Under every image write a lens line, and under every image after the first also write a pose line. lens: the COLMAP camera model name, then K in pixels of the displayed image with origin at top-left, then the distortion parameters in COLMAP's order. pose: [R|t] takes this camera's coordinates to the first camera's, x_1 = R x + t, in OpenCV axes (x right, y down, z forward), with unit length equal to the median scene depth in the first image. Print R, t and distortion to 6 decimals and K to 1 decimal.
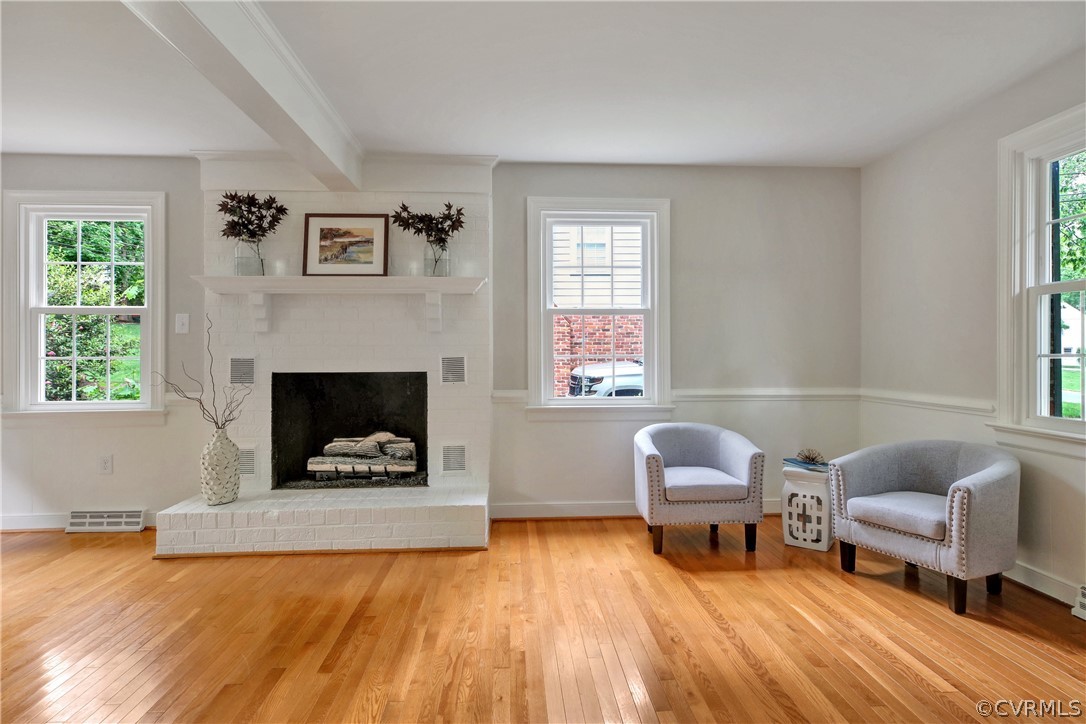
lens RADIAL K [[593.3, 0, 542.2], [0, 593.3, 354.2], [0, 0, 1]] dist [0.014198, -0.000231]
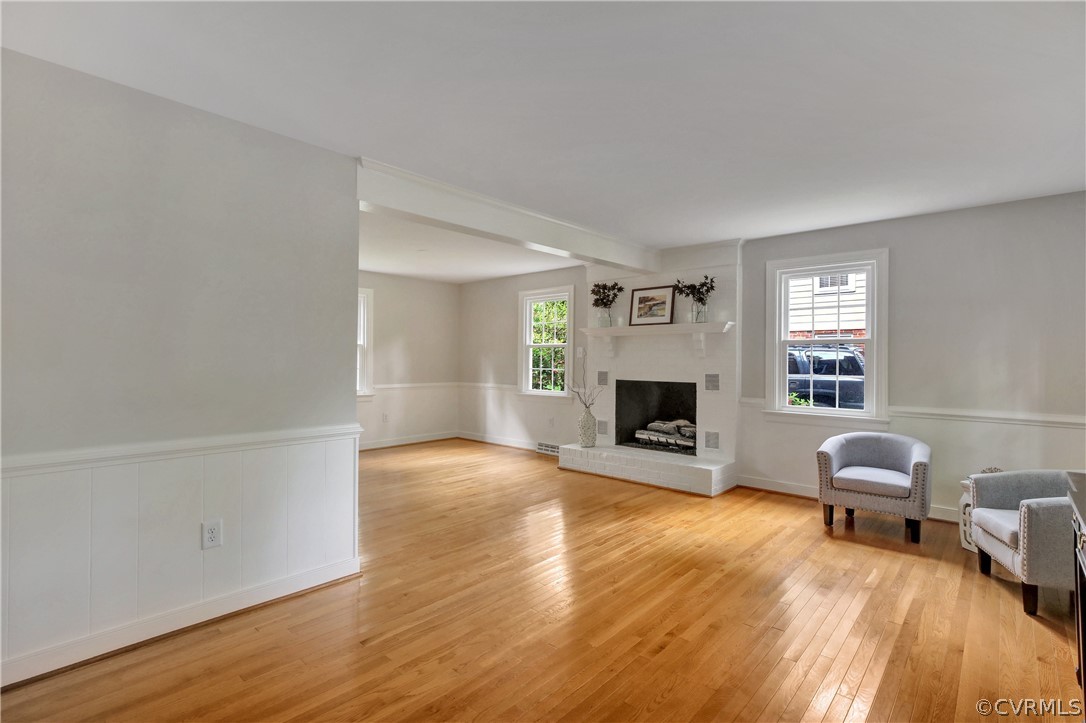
lens RADIAL K [[510.6, 0, 541.8], [0, 510.6, 356.2], [0, 0, 1]] dist [-0.003853, 0.001551]
pose [[0.699102, 0.004806, -0.715006, 0.495944], [-0.010132, 0.999944, -0.003186, -0.033206], [0.714950, 0.009472, 0.699111, -0.240776]]
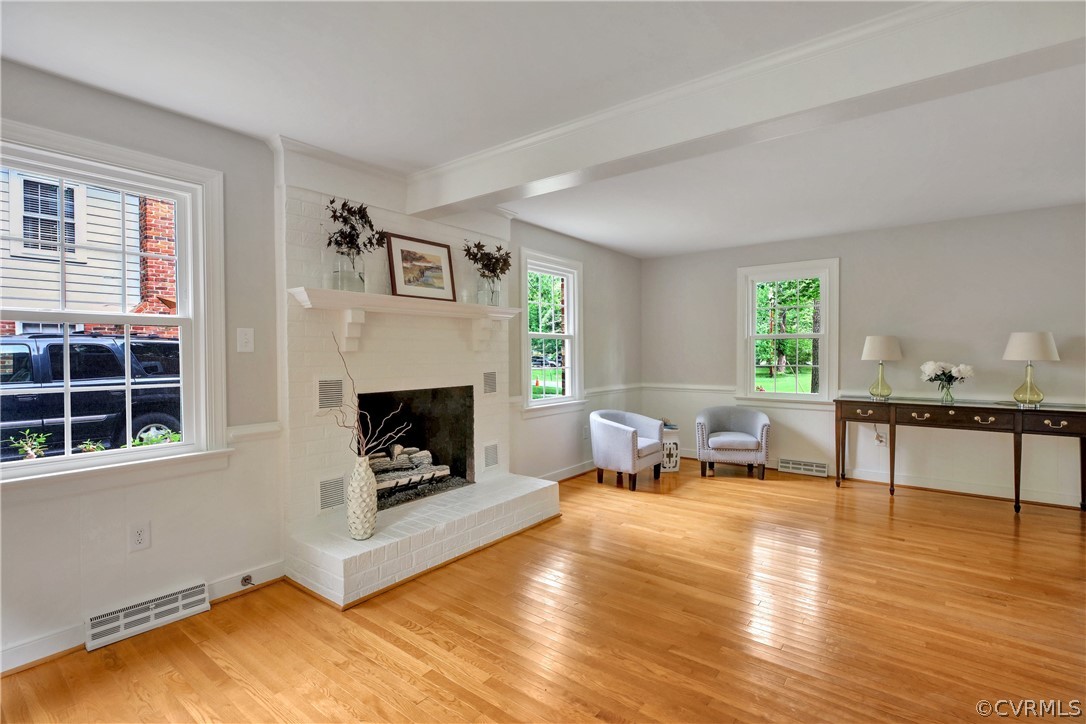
lens RADIAL K [[510.6, 0, 541.5], [0, 510.6, 355.8], [0, 0, 1]] dist [-0.003853, 0.001551]
pose [[0.656012, -0.003621, 0.754741, -0.886342], [0.005120, 0.999987, 0.000347, -0.028649], [-0.754733, 0.003637, 0.656022, 0.245434]]
